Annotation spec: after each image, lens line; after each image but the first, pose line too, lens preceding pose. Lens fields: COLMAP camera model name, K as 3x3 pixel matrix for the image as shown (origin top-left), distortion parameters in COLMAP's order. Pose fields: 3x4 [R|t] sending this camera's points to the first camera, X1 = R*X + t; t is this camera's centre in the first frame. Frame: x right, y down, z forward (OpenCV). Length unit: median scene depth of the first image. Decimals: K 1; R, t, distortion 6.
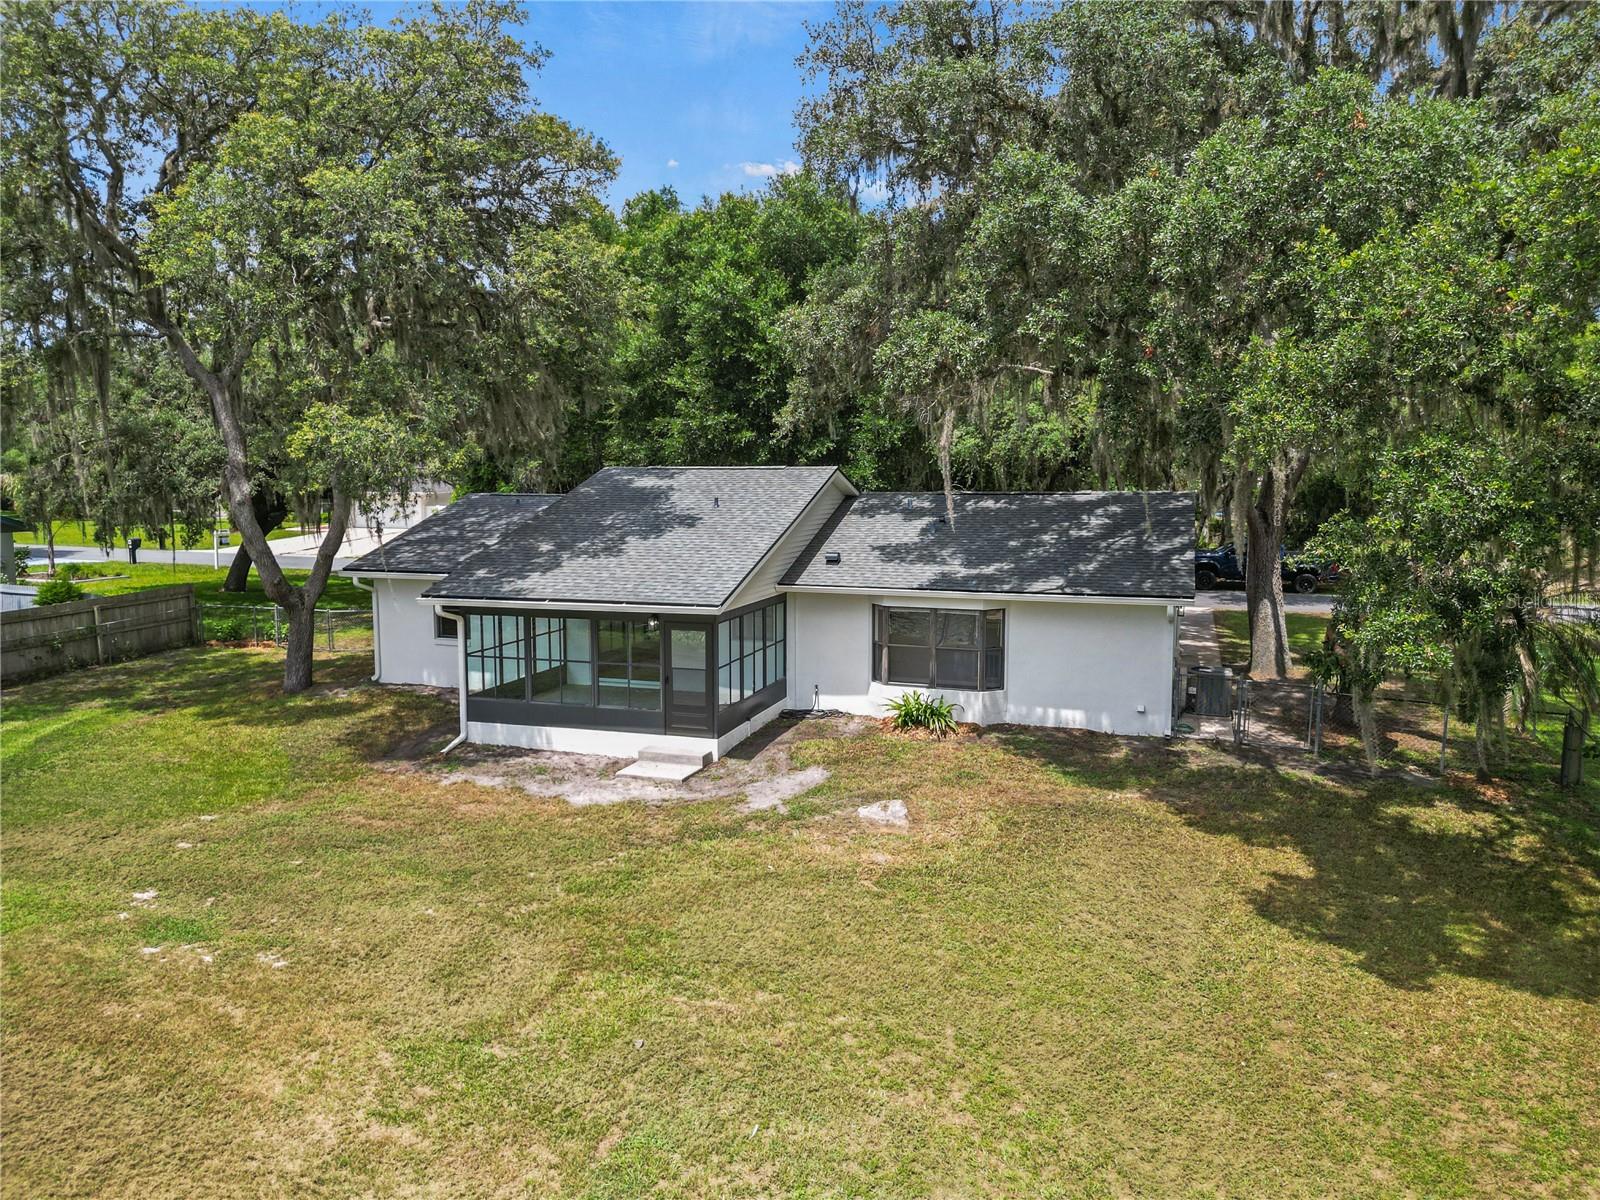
lens RADIAL K [[1104.3, 0, 802.9], [0, 1104.3, 596.4], [0, 0, 1]] dist [0.088392, -0.108116]
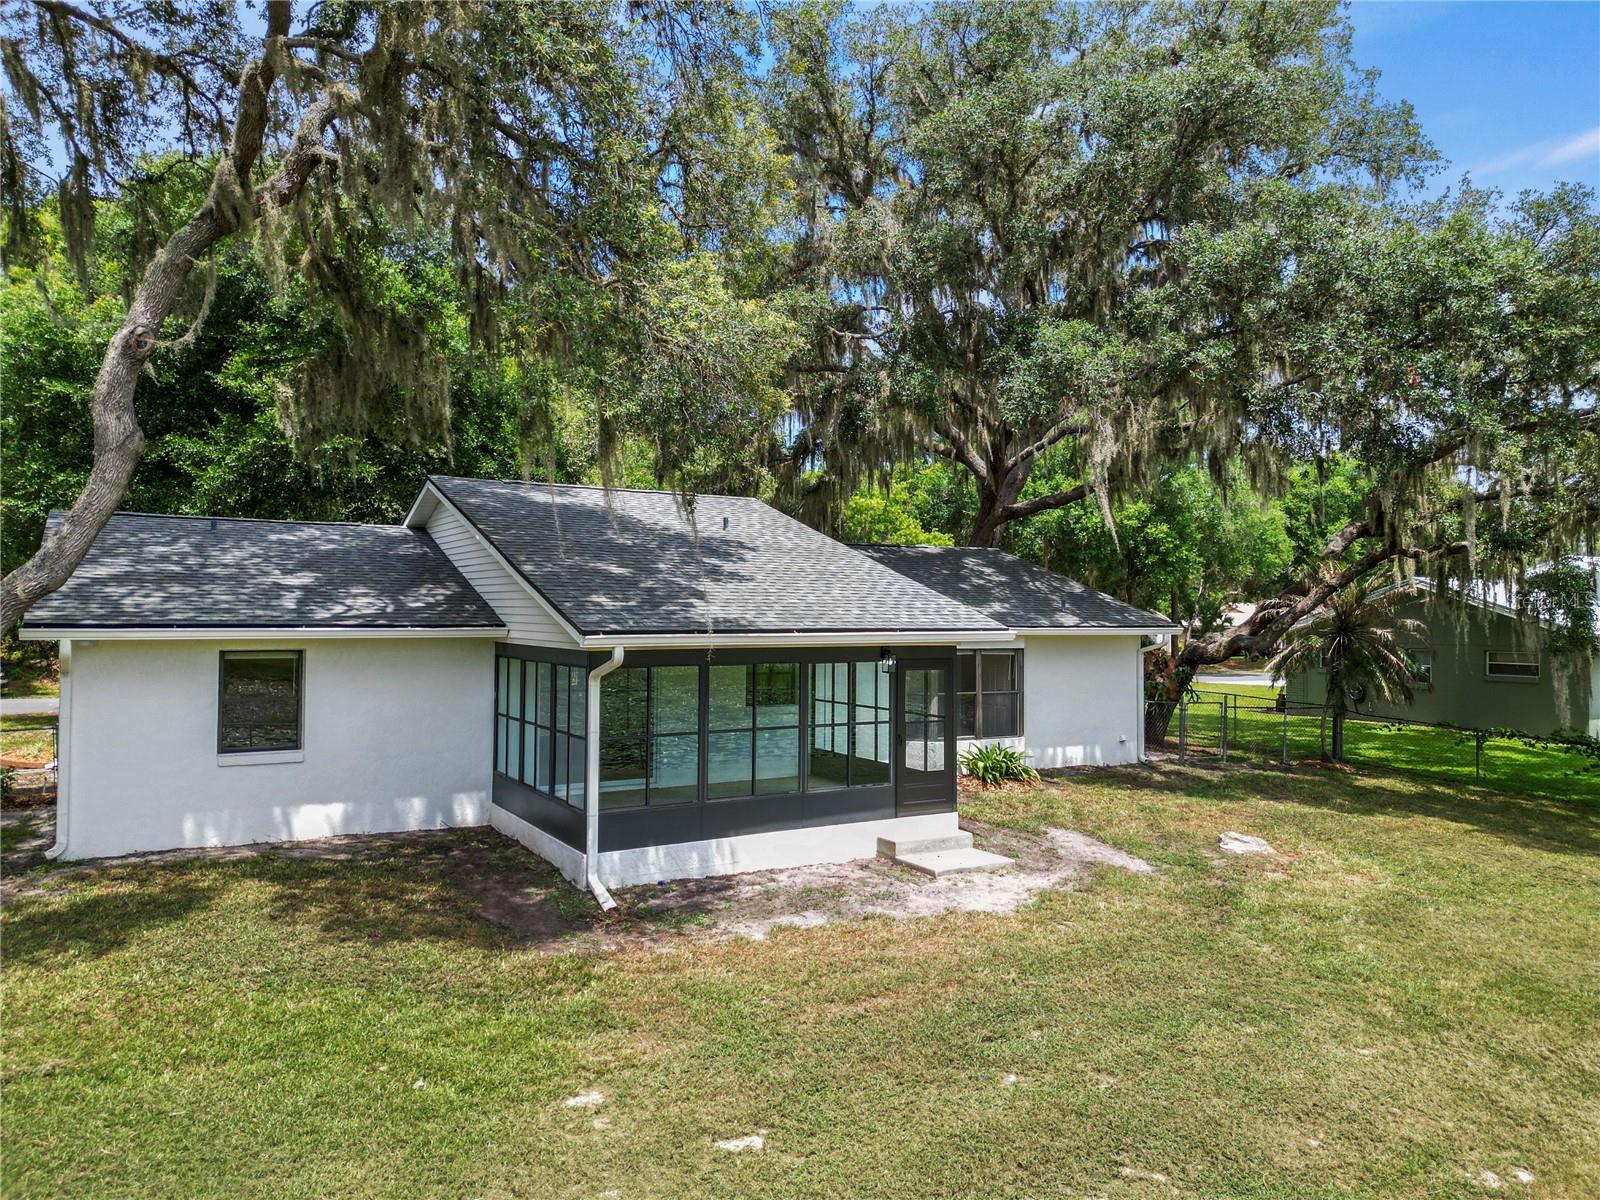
lens RADIAL K [[1118.9, 0, 802.0], [0, 1118.9, 598.7], [0, 0, 1]] dist [0.057335, -0.047510]
pose [[0.648740, 0.017355, 0.760813, -0.711204], [0.076277, 0.993223, -0.087697, 0.040973], [-0.757178, 0.114925, 0.643019, 0.543313]]
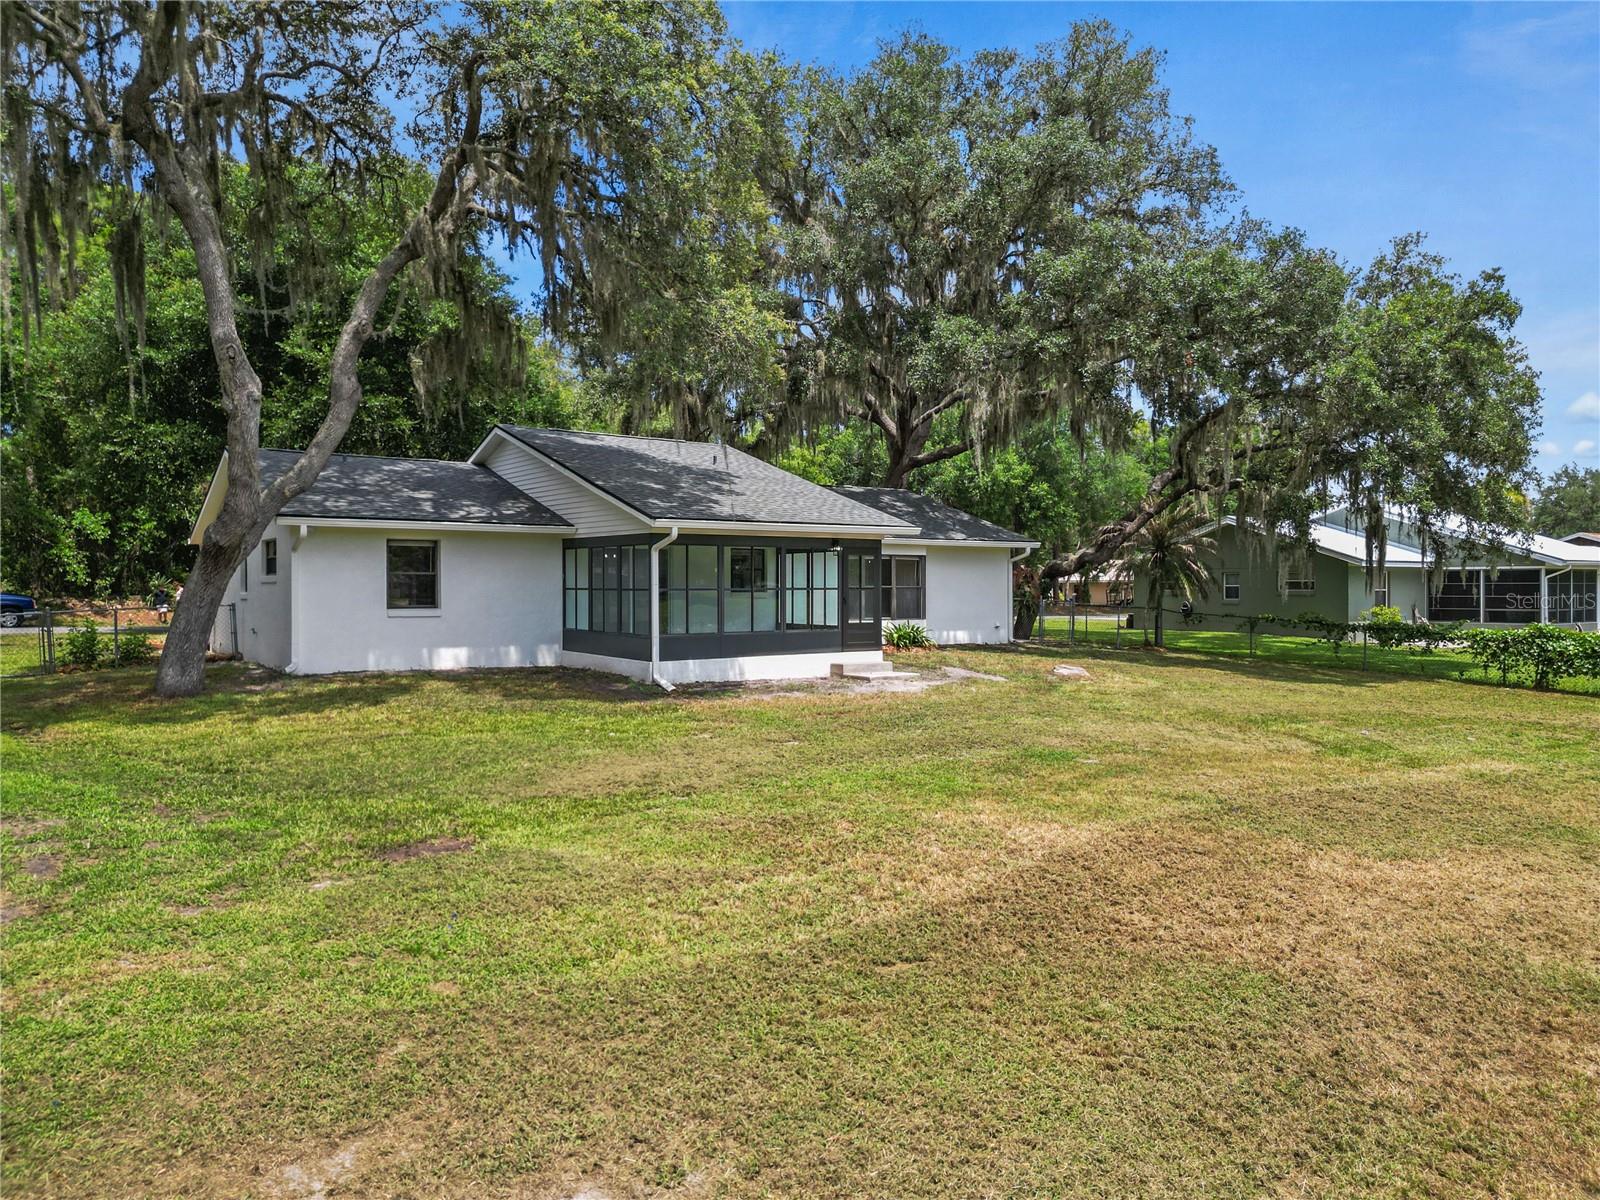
lens RADIAL K [[1140.3, 0, 800.0], [0, 1140.3, 600.0], [0, 0, 1]] dist [0.082356, -0.054931]
pose [[0.580460, -0.004070, 0.814278, -1.041250], [0.090632, 0.994097, -0.059638, 0.134066], [-0.809229, 0.108417, 0.577403, 0.369367]]
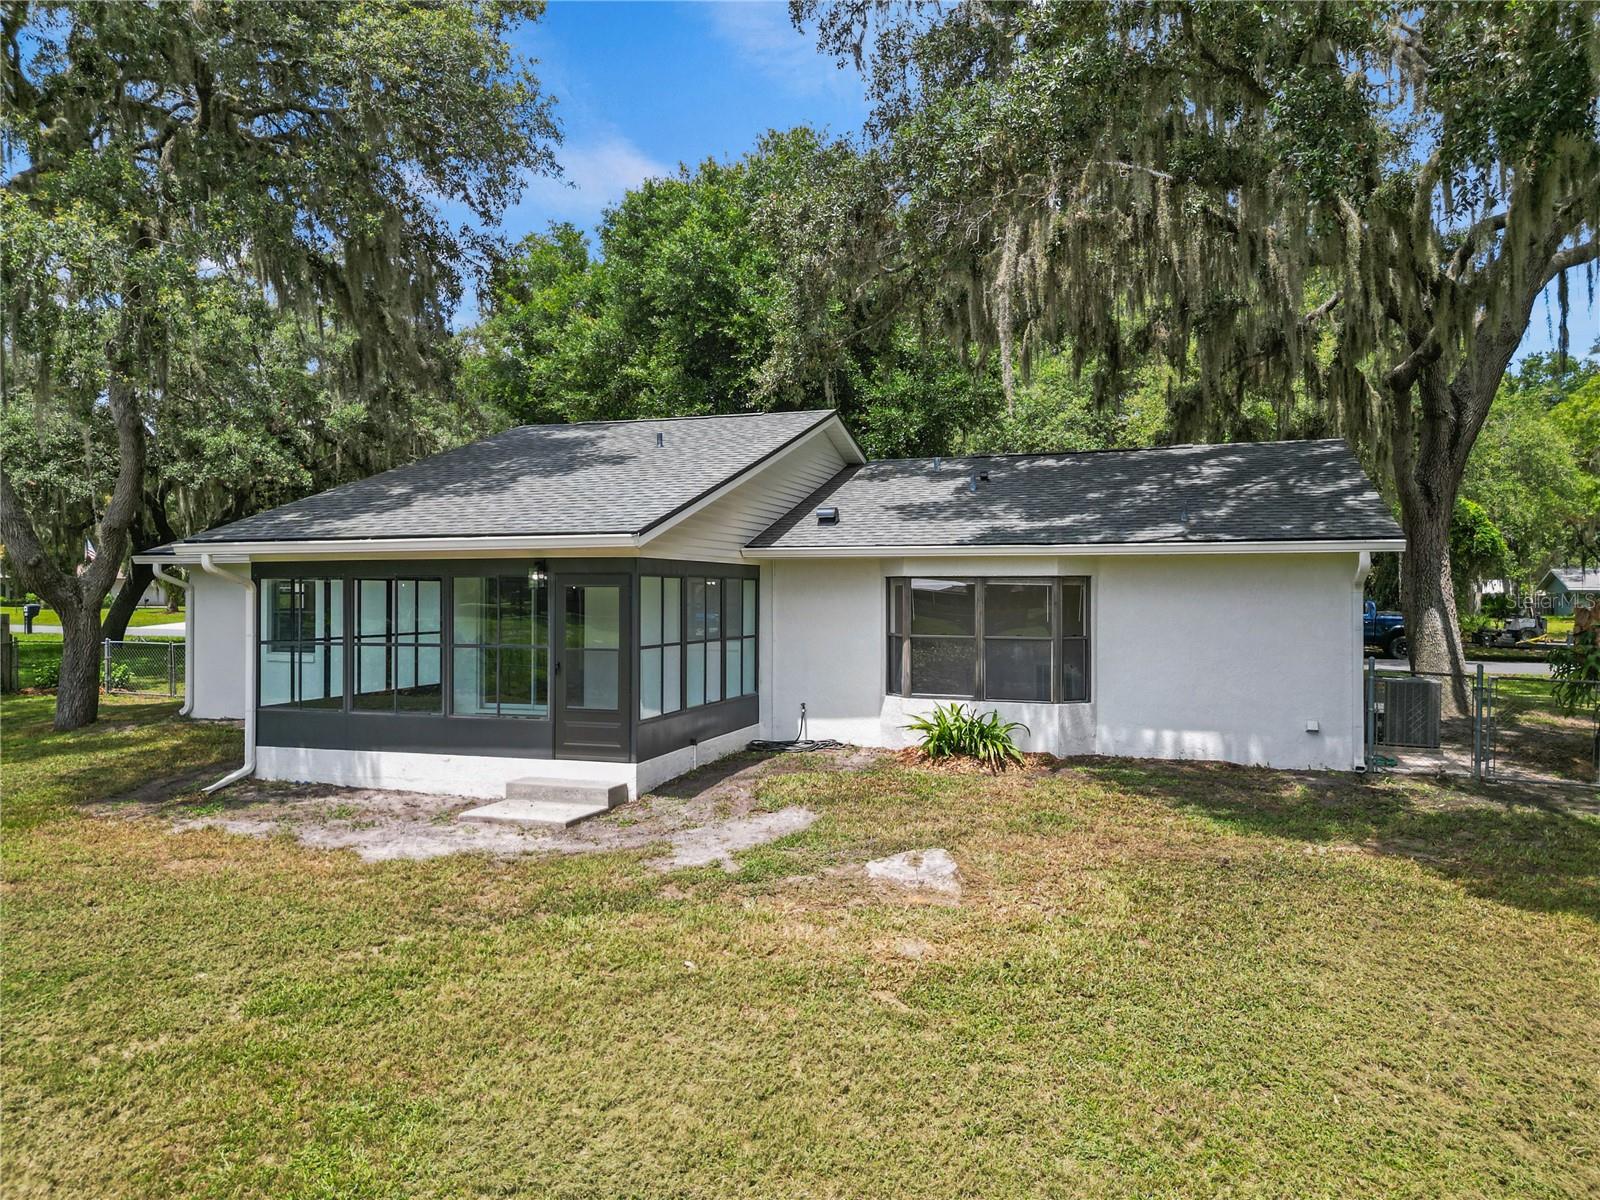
lens RADIAL K [[1118.9, 0, 802.0], [0, 1118.9, 598.7], [0, 0, 1]] dist [0.057335, -0.047510]
pose [[0.999977, 0.003192, -0.006059, 0.017278], [-0.003828, 0.994142, -0.108018, 0.101073], [0.005679, 0.108039, 0.994130, 0.359172]]
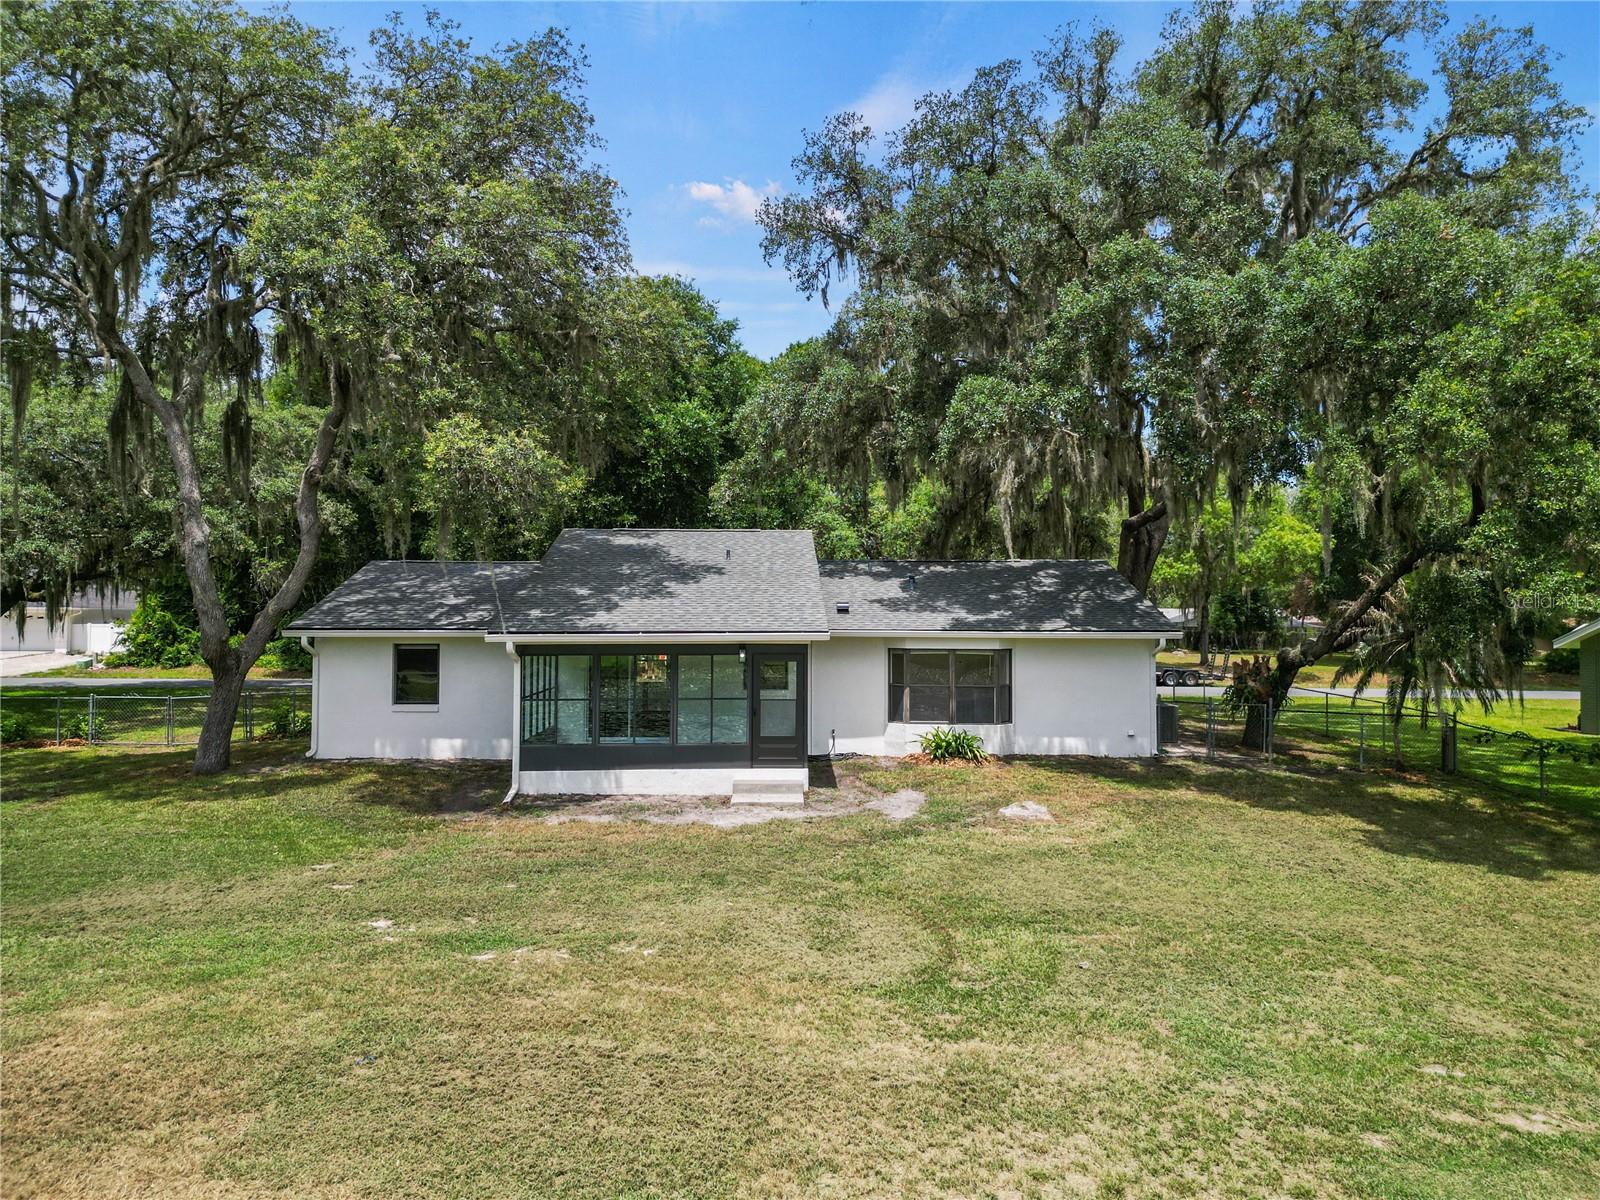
lens RADIAL K [[1104.3, 0, 802.9], [0, 1104.3, 596.4], [0, 0, 1]] dist [0.088392, -0.108116]
pose [[0.938987, 0.011618, 0.343757, -0.416949], [0.034325, 0.991275, -0.127262, 0.097674], [-0.342236, 0.131297, 0.930395, 0.032525]]
